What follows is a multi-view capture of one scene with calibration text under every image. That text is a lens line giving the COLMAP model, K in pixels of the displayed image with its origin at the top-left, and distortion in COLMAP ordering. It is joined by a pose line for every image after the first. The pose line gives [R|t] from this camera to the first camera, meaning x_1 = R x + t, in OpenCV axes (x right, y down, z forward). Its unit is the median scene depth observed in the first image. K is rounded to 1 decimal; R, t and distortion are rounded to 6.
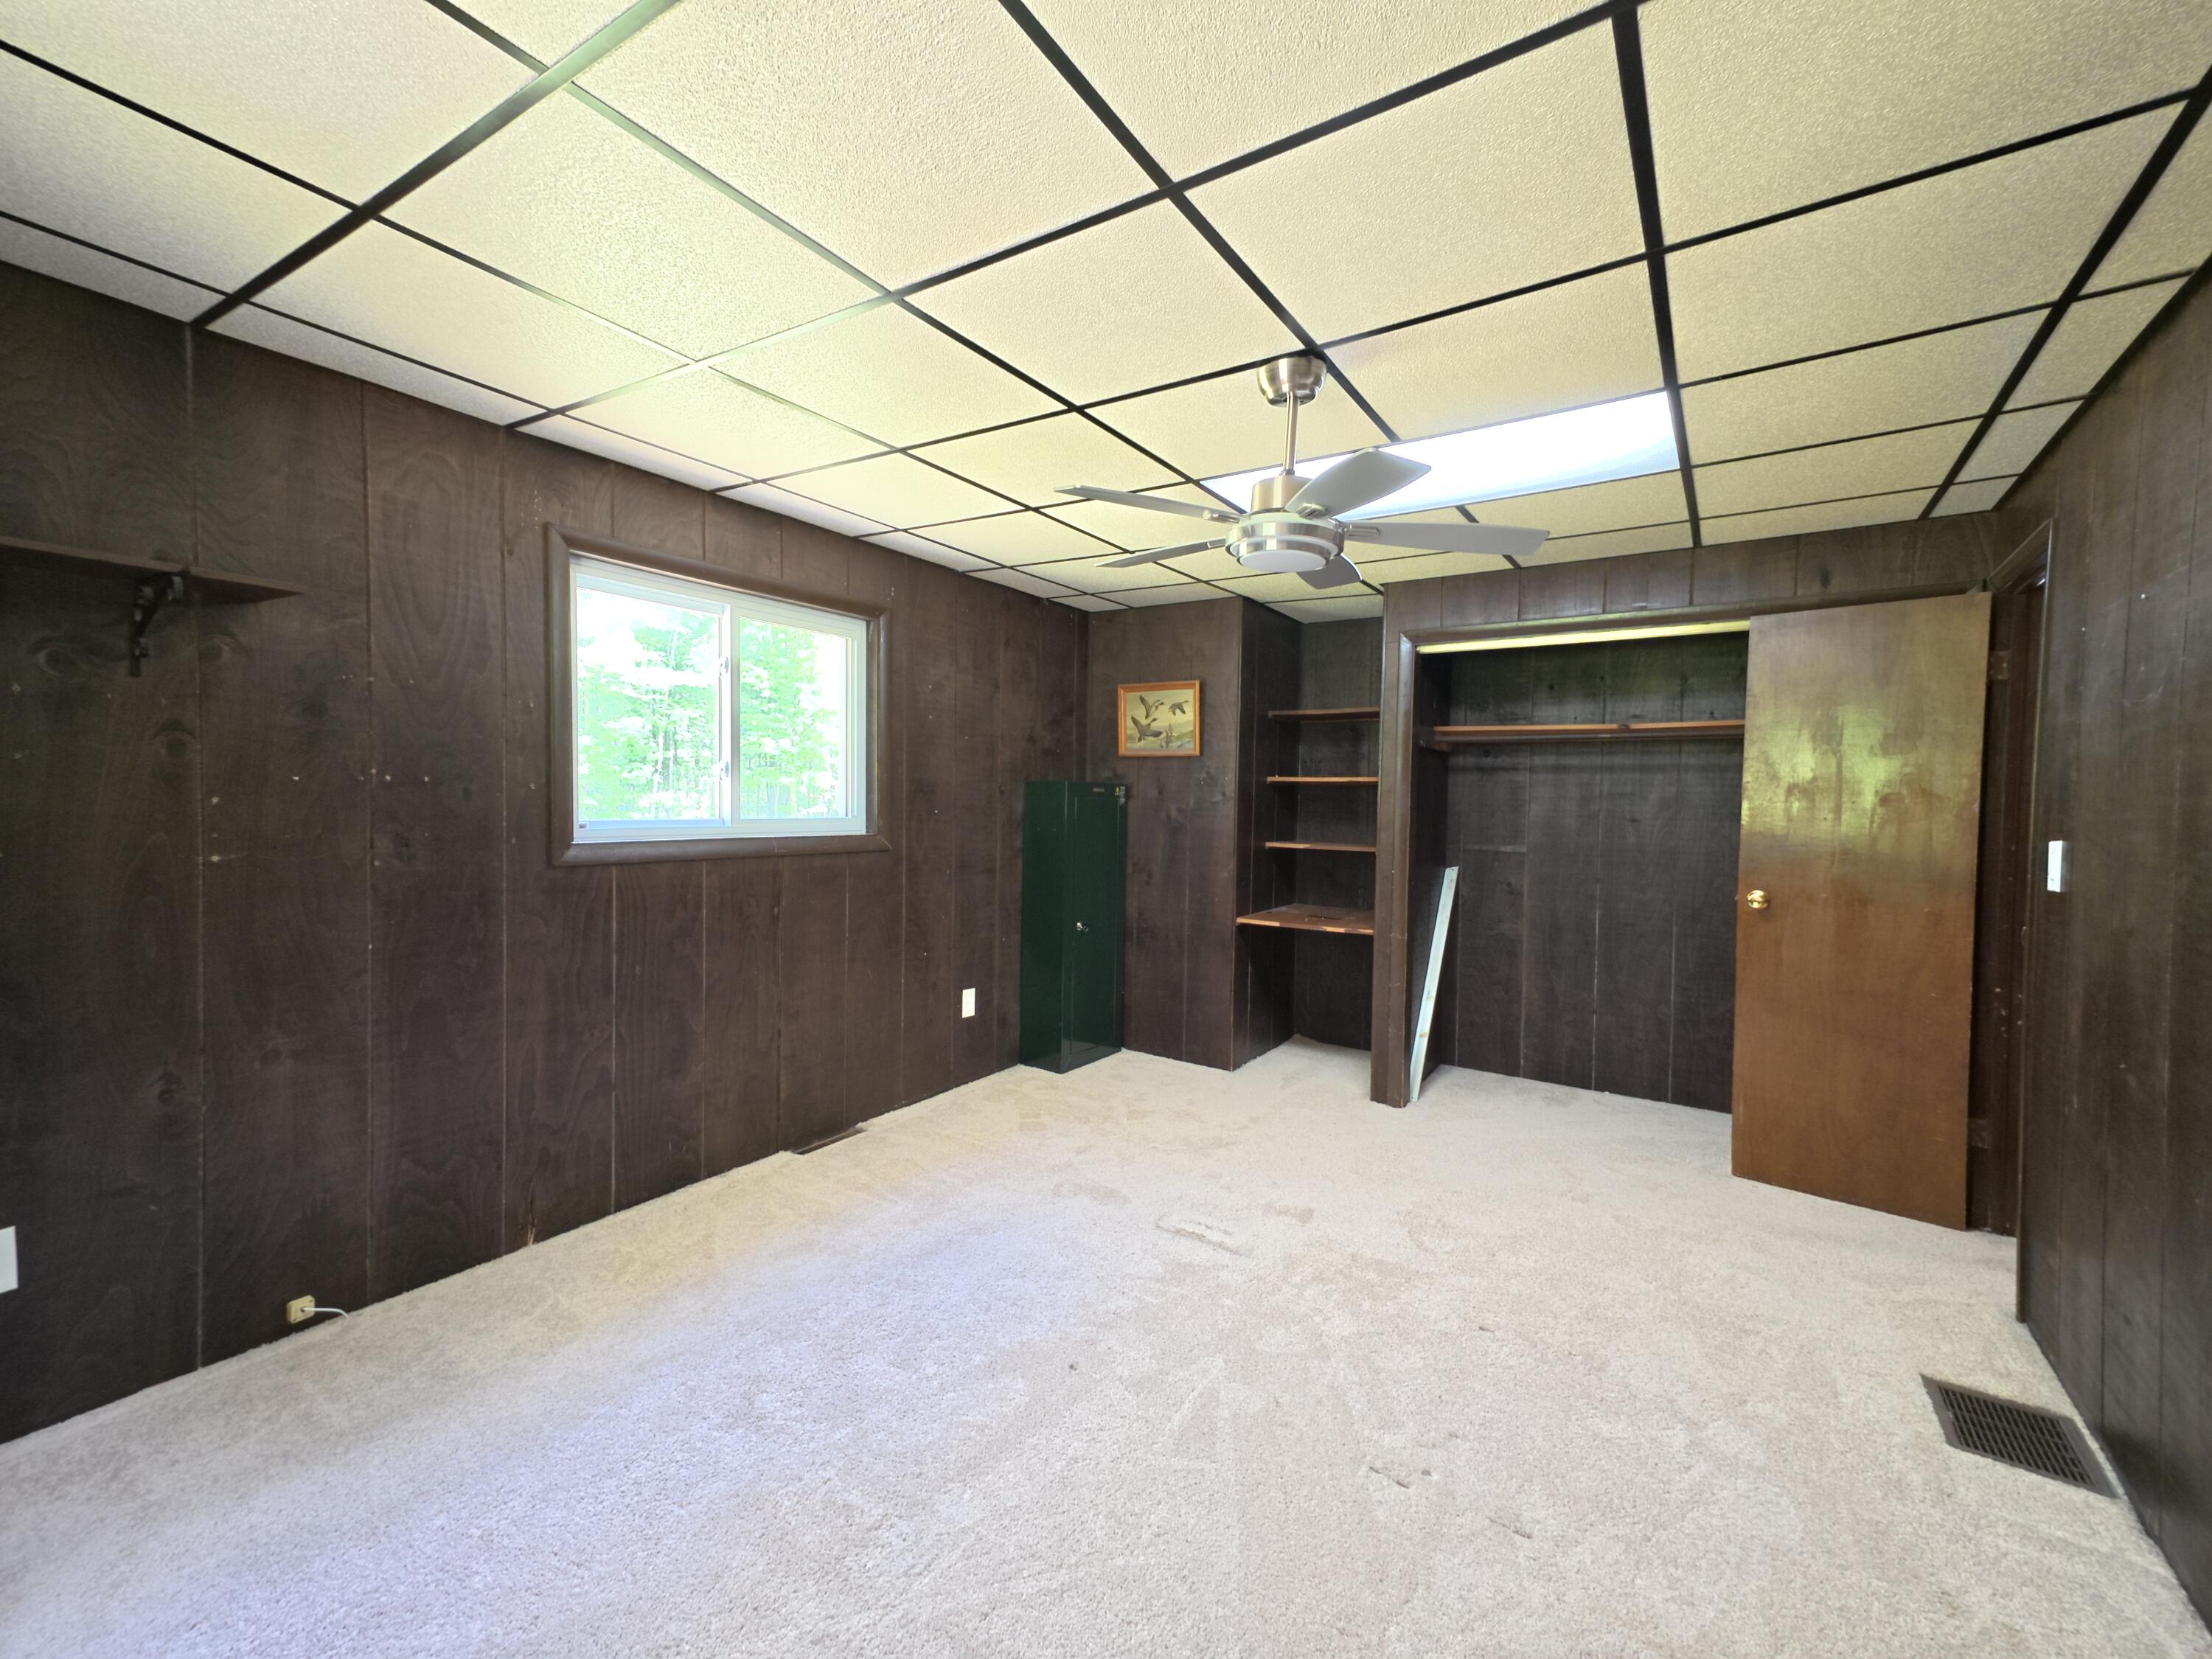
lens RADIAL K [[940.7, 0, 1107.0], [0, 940.7, 831.5], [0, 0, 1]] dist [0.030781, 0.000818]
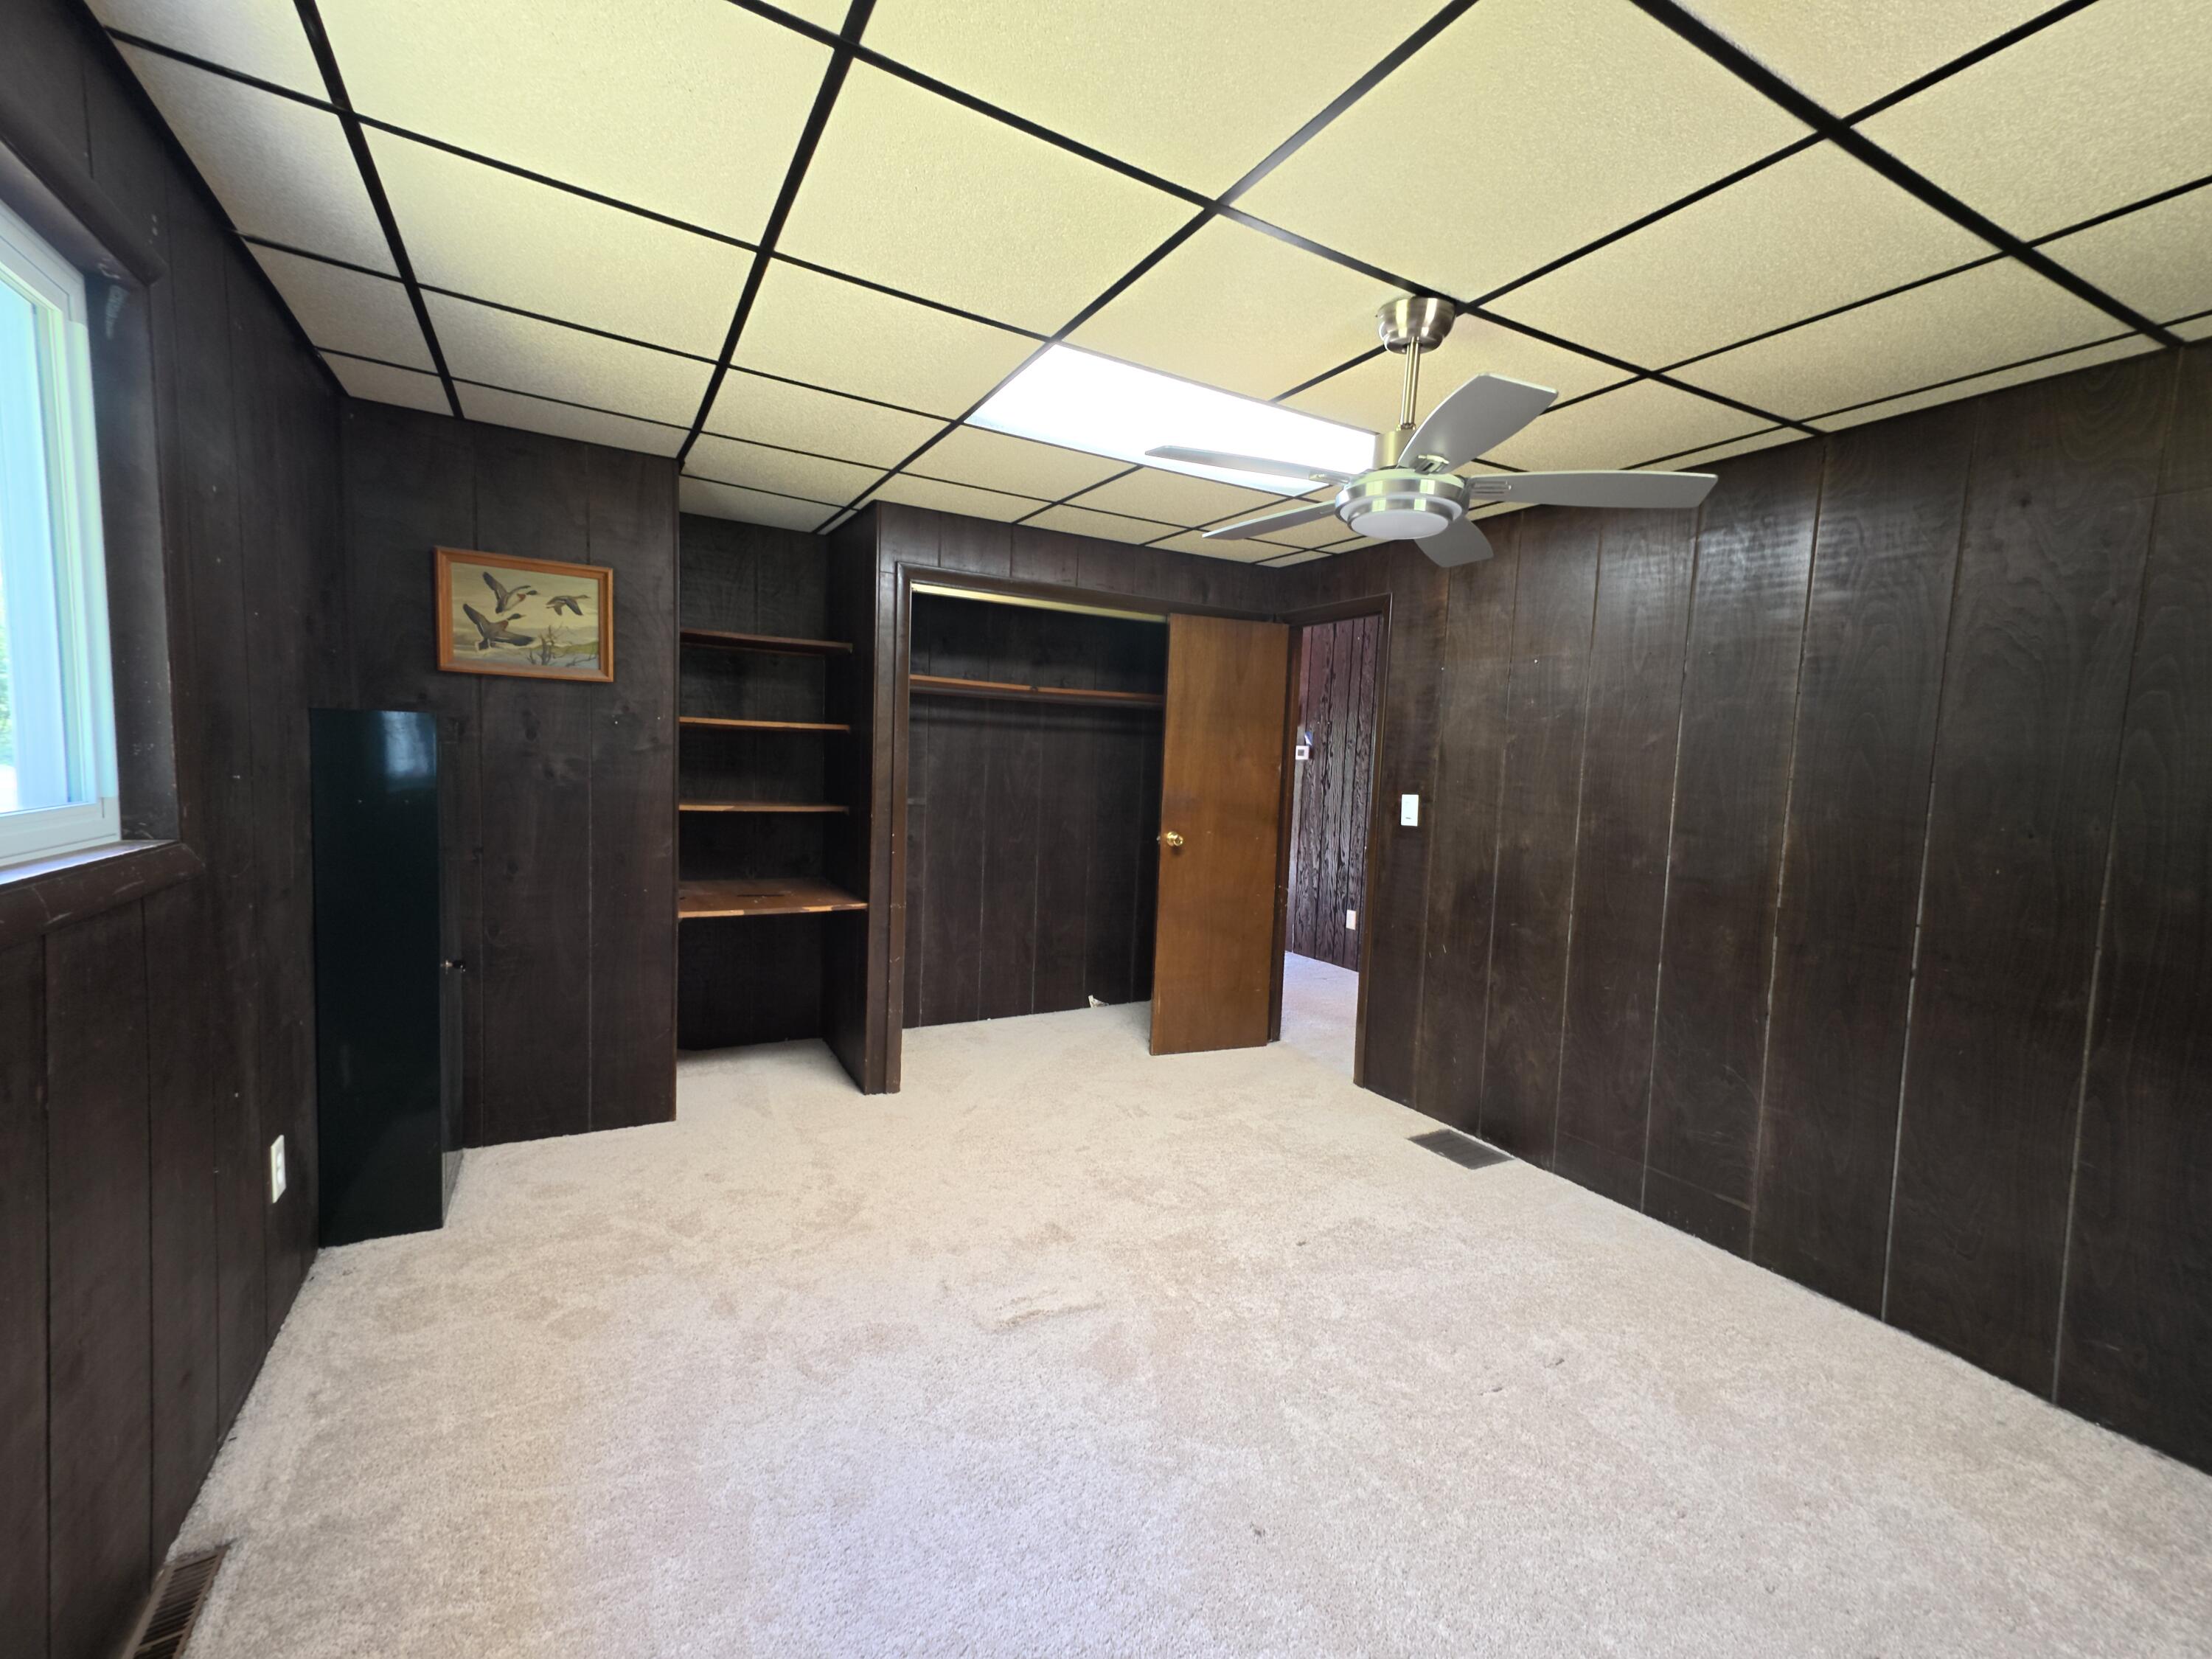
lens RADIAL K [[940.7, 0, 1109.2], [0, 940.7, 831.0], [0, 0, 1]] dist [0.030781, 0.000818]
pose [[0.461643, -0.069058, 0.884374, -0.427364], [-0.000252, 0.996955, 0.077981, -0.033831], [-0.887066, -0.036222, 0.460220, 0.451794]]
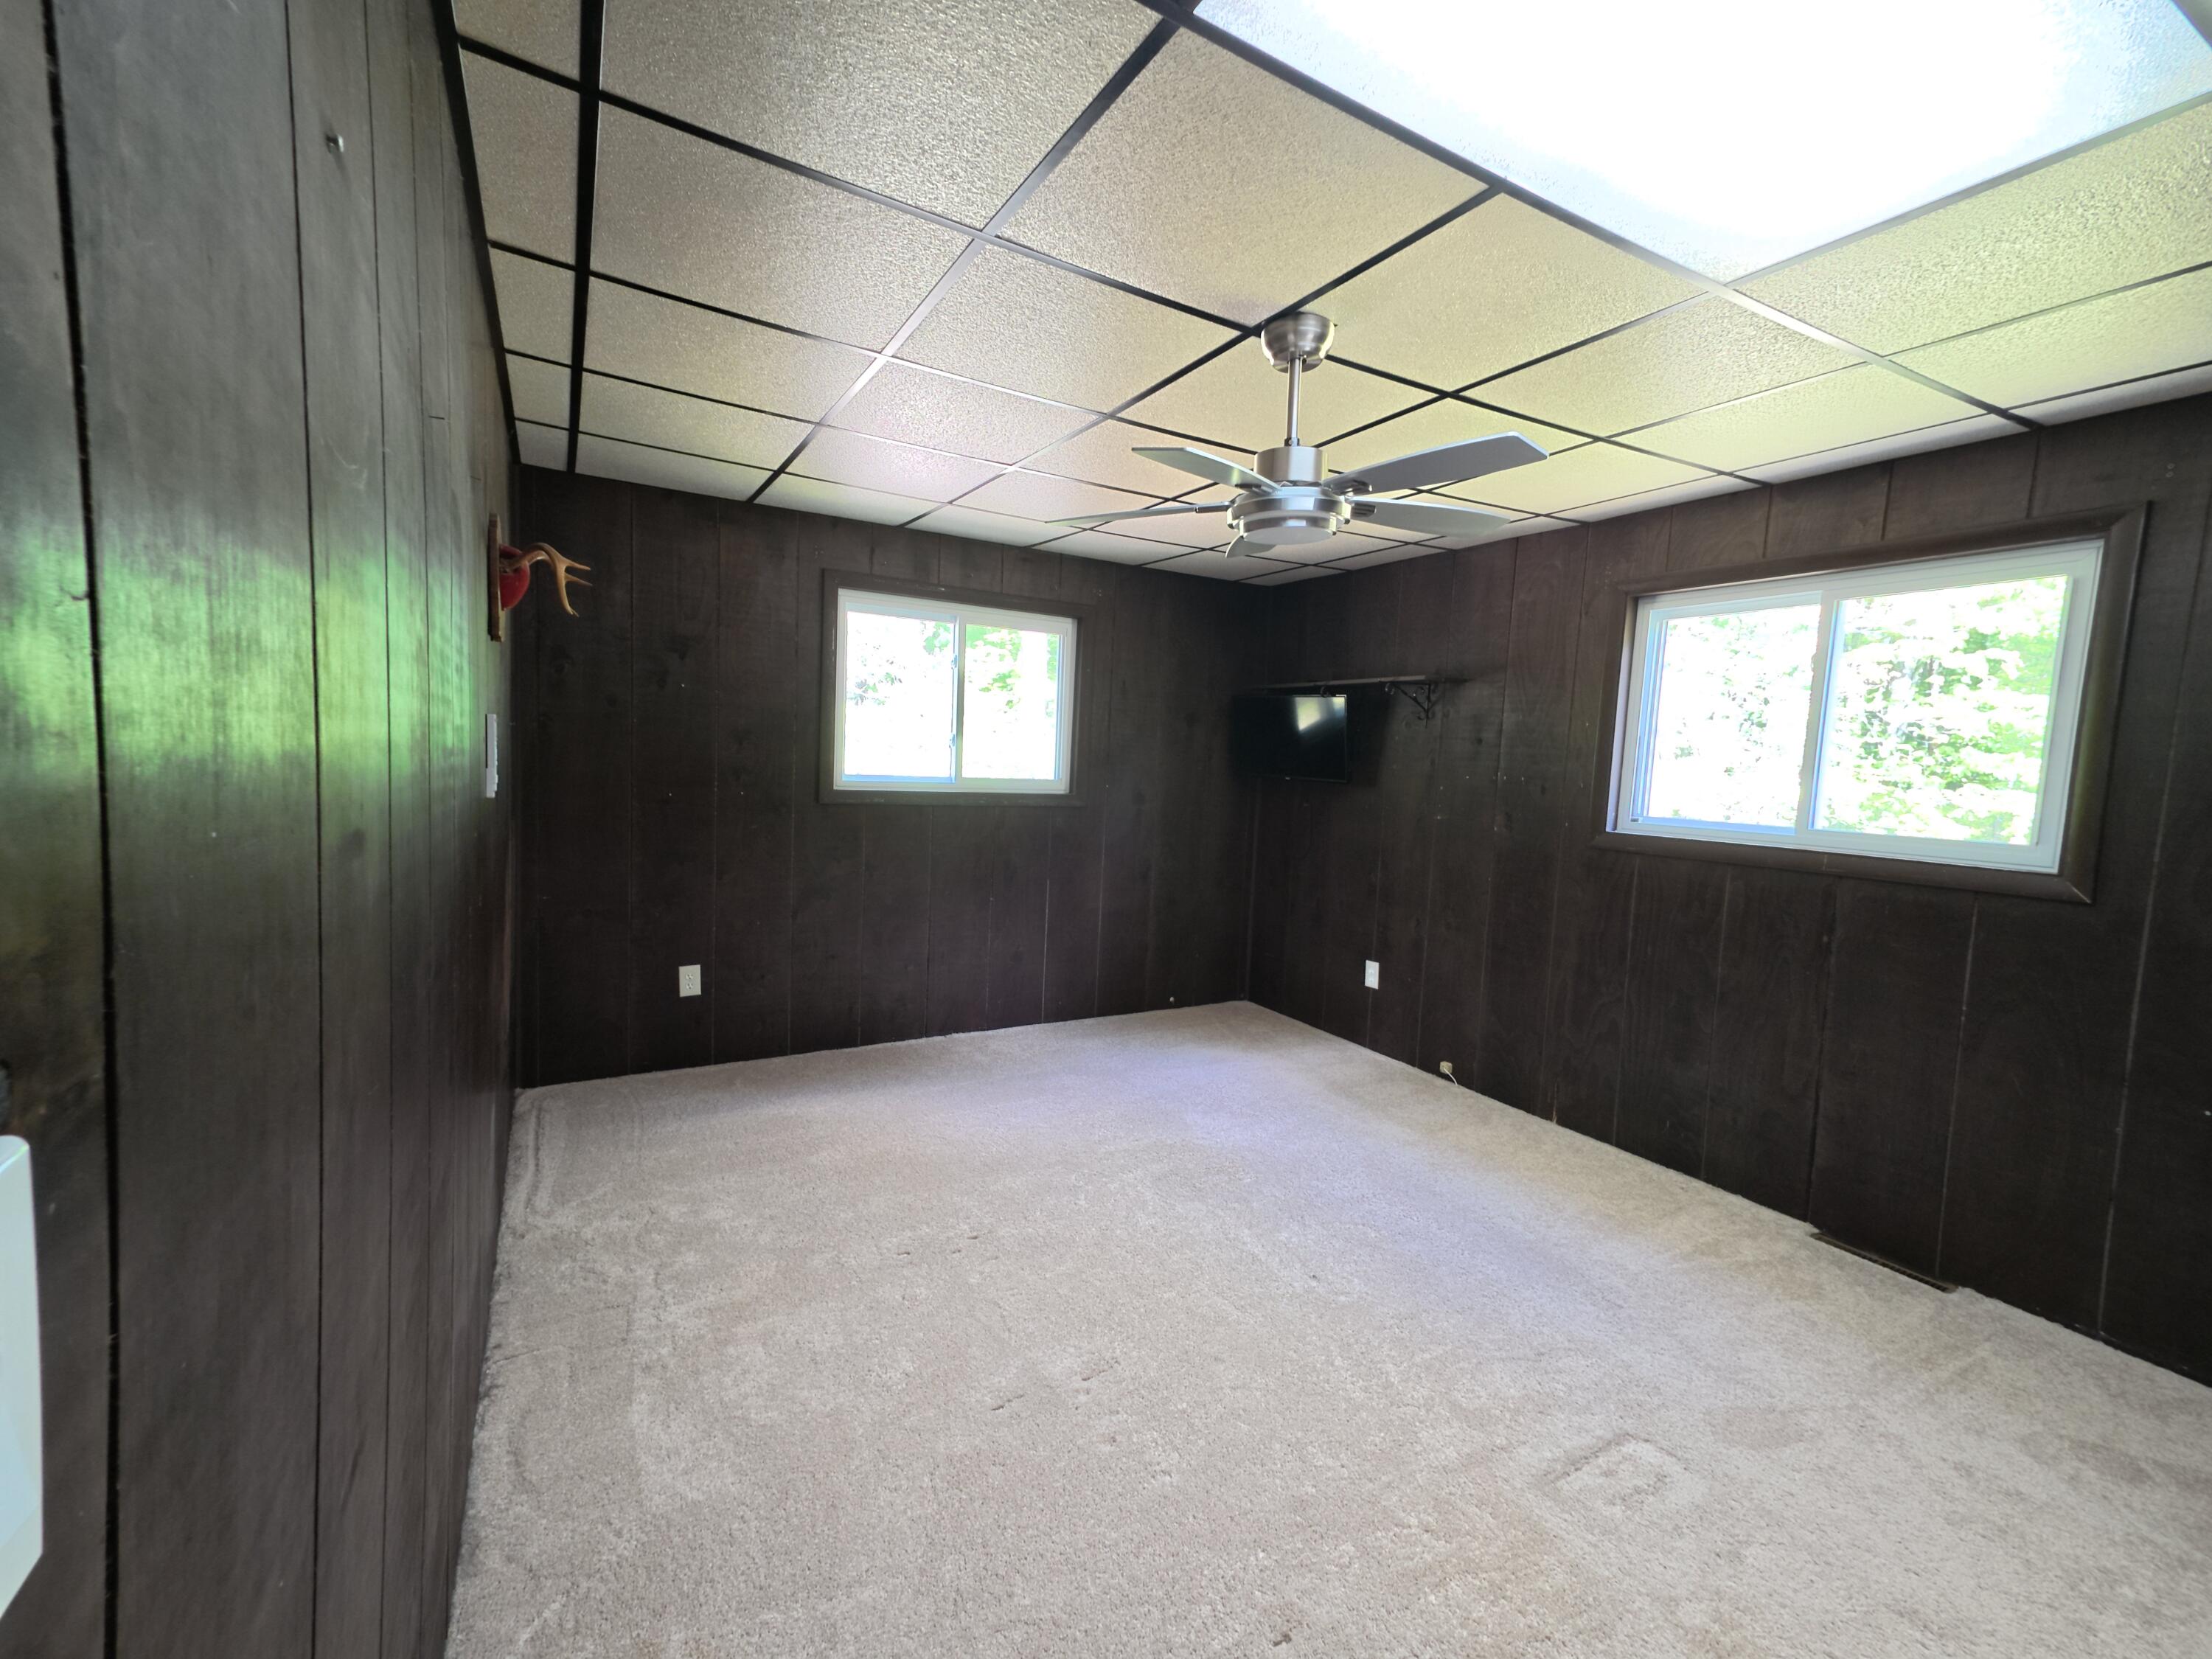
lens RADIAL K [[940.7, 0, 1102.7], [0, 940.7, 833.6], [0, 0, 1]] dist [0.030781, 0.000818]
pose [[-0.450895, 0.040854, -0.891642, 0.631821], [-0.081066, 0.992949, 0.086490, -0.028984], [0.888888, 0.111280, -0.444403, 0.714469]]
